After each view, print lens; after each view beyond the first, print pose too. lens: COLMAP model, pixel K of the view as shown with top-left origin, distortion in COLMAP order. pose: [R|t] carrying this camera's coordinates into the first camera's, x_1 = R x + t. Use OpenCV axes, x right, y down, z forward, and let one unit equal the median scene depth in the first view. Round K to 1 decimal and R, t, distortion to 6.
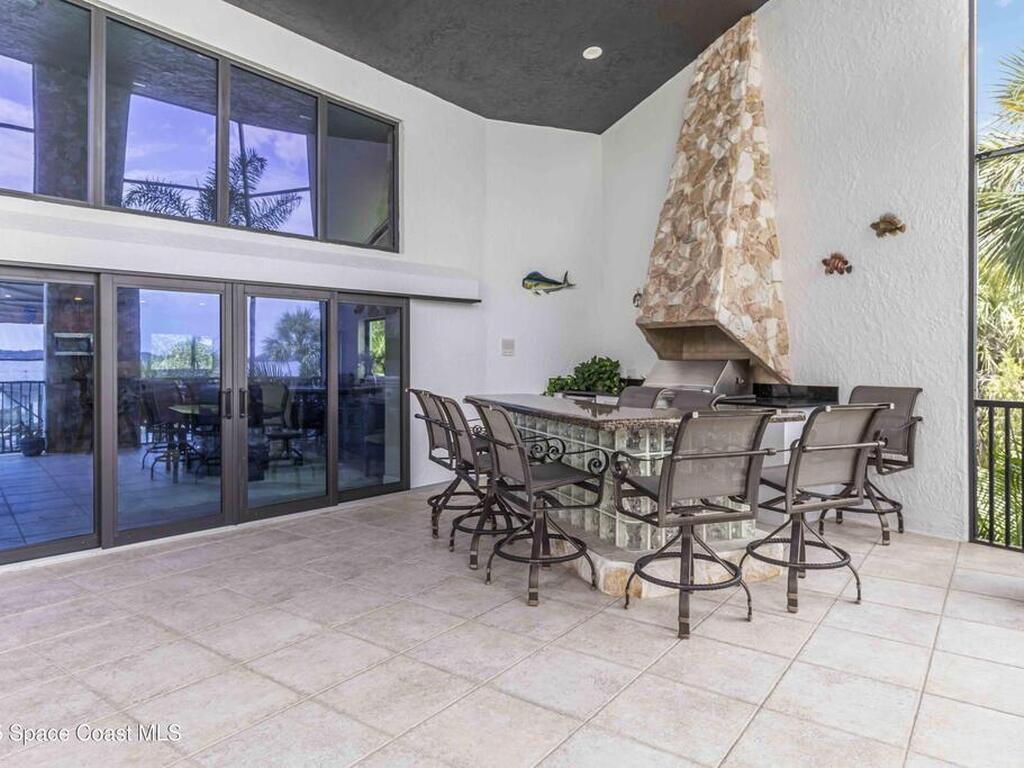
lens RADIAL K [[661.9, 0, 505.5], [0, 661.9, 351.4], [0, 0, 1]] dist [0.002157, 0.001773]
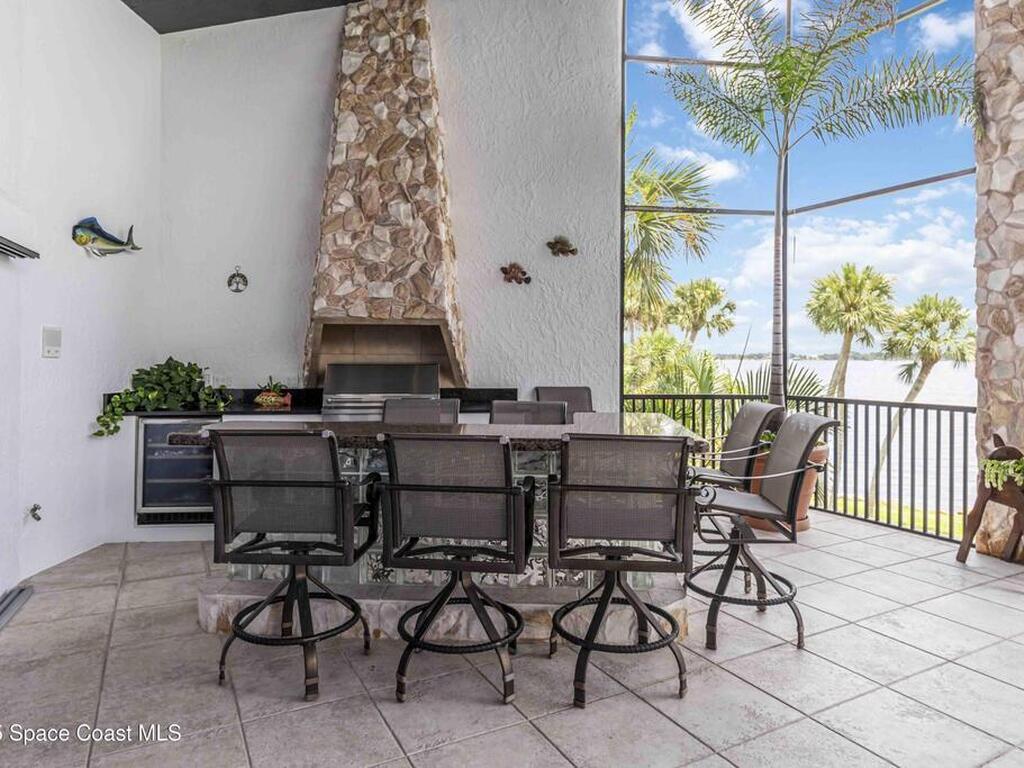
lens RADIAL K [[661.9, 0, 505.5], [0, 661.9, 351.4], [0, 0, 1]] dist [0.002157, 0.001773]
pose [[0.425831, 0.008732, 0.904761, -0.430292], [-0.014522, 0.999891, -0.002815, -0.002913], [-0.904686, -0.011941, 0.425911, 0.506887]]
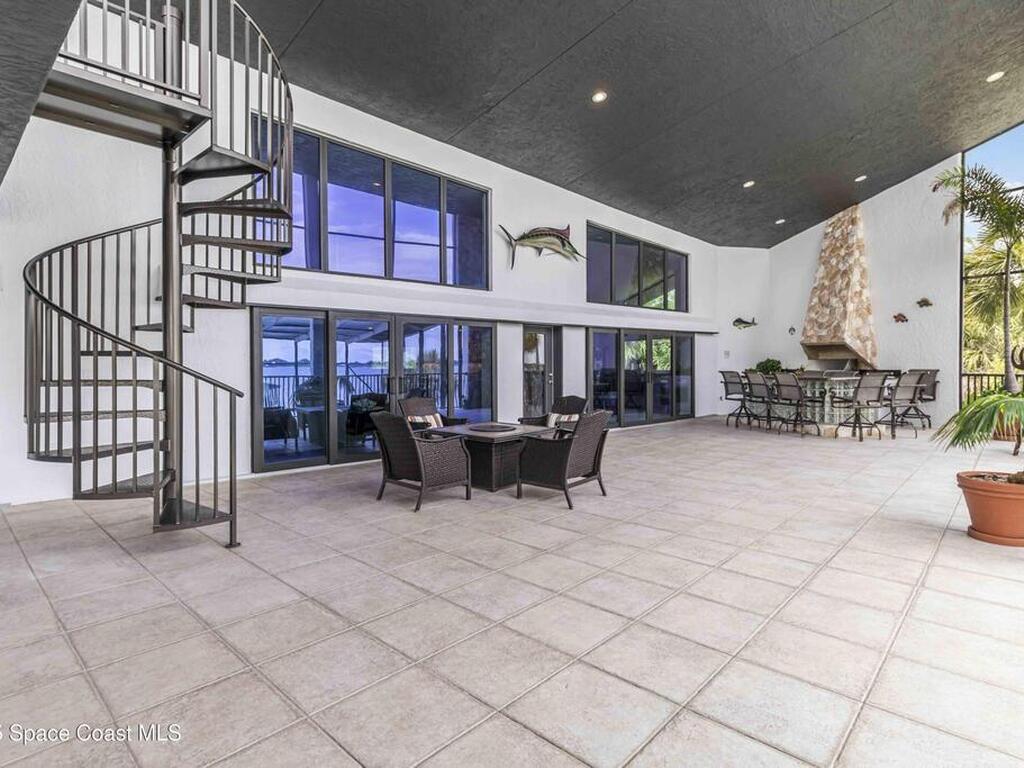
lens RADIAL K [[536.9, 0, 514.8], [0, 536.9, 366.7], [0, 0, 1]] dist [0.002317, 0.000804]
pose [[0.994000, -0.005668, -0.109235, -0.598840], [0.007536, 0.999832, 0.016689, -0.000826], [0.109122, -0.017412, 0.993876, -0.961214]]
